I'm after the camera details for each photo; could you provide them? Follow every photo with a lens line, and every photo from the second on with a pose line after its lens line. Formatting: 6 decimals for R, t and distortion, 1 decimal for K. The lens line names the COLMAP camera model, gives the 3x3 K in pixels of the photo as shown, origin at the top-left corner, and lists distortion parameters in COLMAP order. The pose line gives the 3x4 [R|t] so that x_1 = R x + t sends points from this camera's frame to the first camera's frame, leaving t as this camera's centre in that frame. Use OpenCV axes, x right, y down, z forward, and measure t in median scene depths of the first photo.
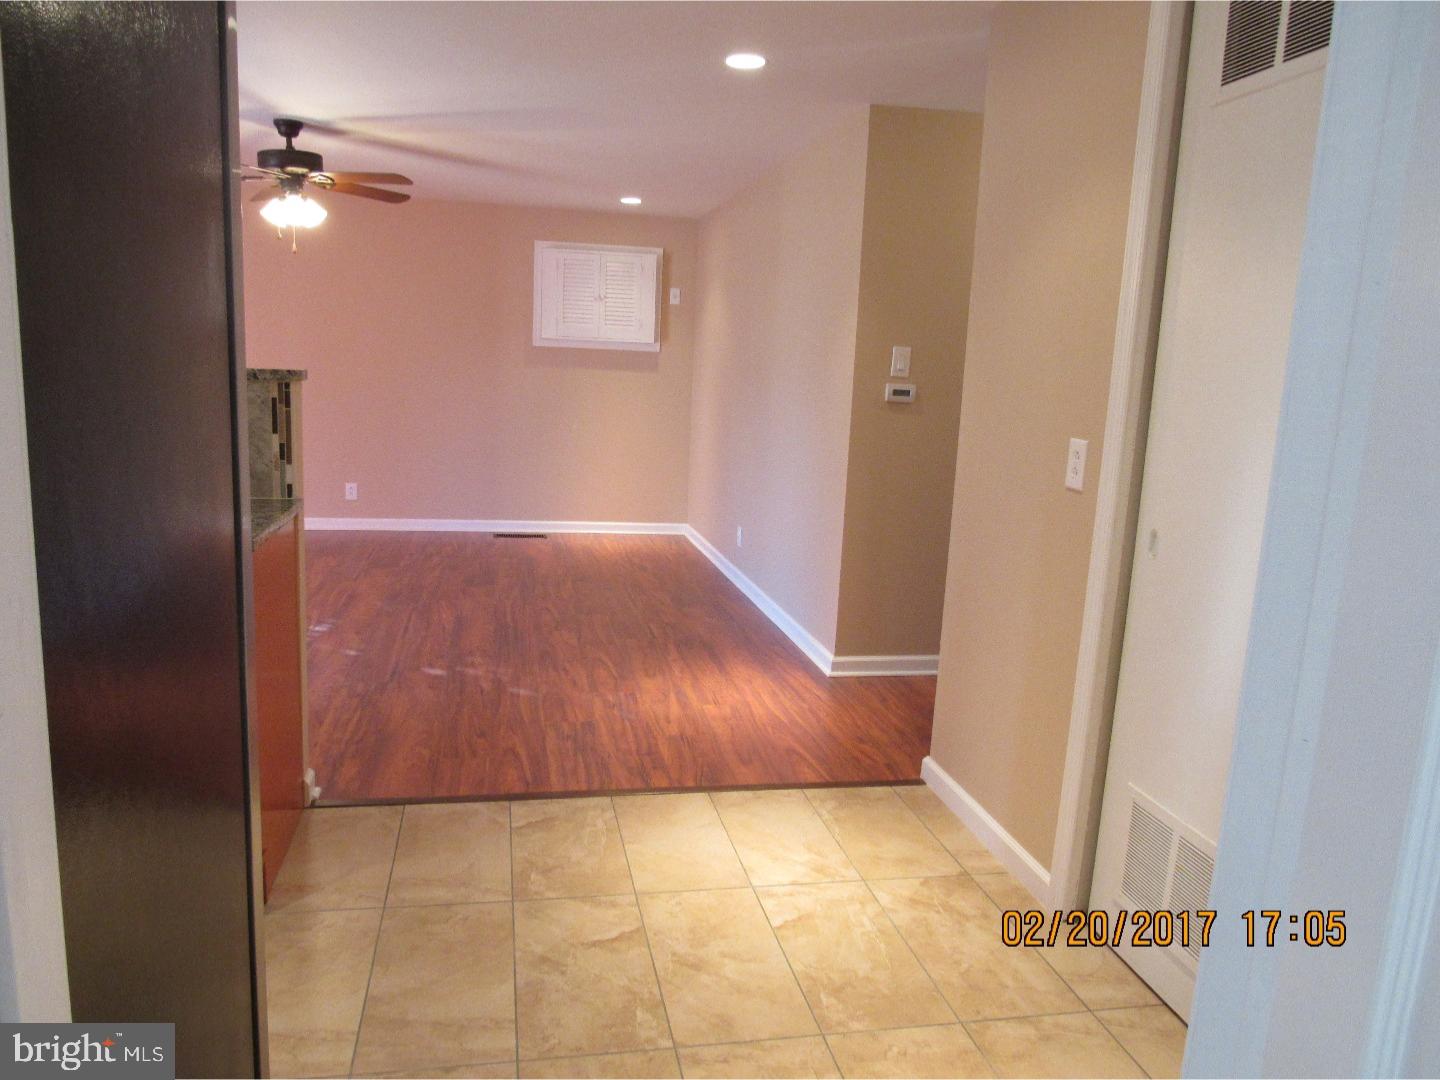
lens RADIAL K [[1032.7, 0, 719.5], [0, 1032.7, 542.5], [0, 0, 1]] dist [-0.032014, 0.016864]
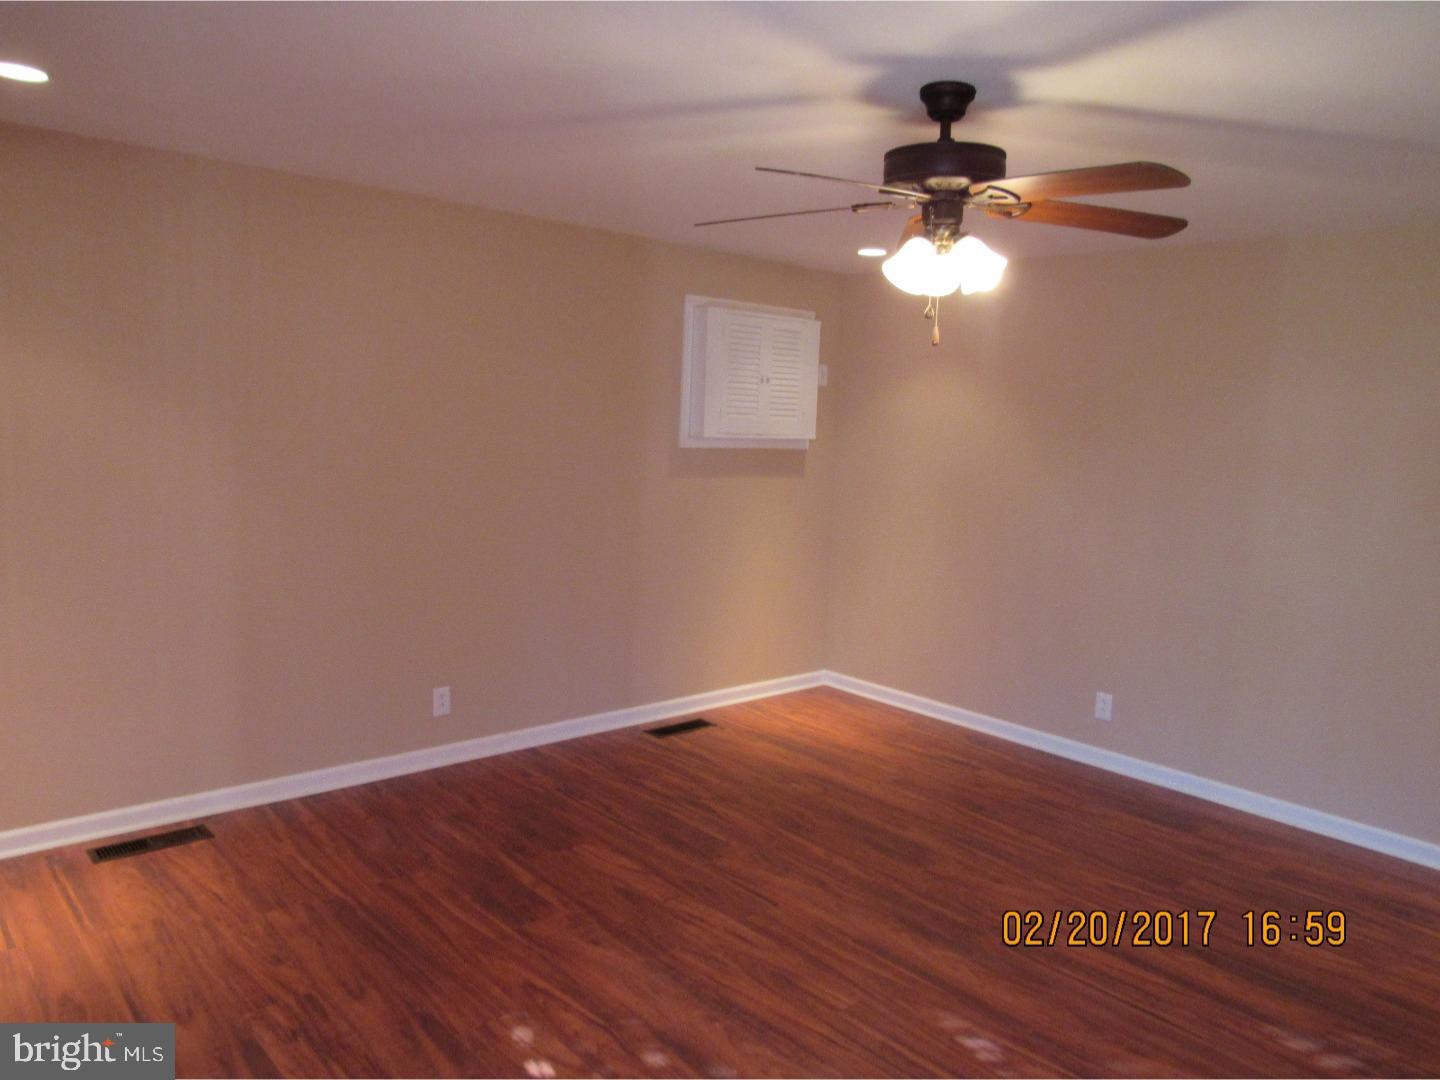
lens RADIAL K [[1032.7, 0, 720.5], [0, 1032.7, 538.6], [0, 0, 1]] dist [-0.032014, 0.016864]
pose [[0.866090, -0.069330, 0.495057, -0.503795], [0.081787, 0.996644, -0.003509, -0.127031], [-0.493152, 0.043528, 0.868853, 0.400360]]
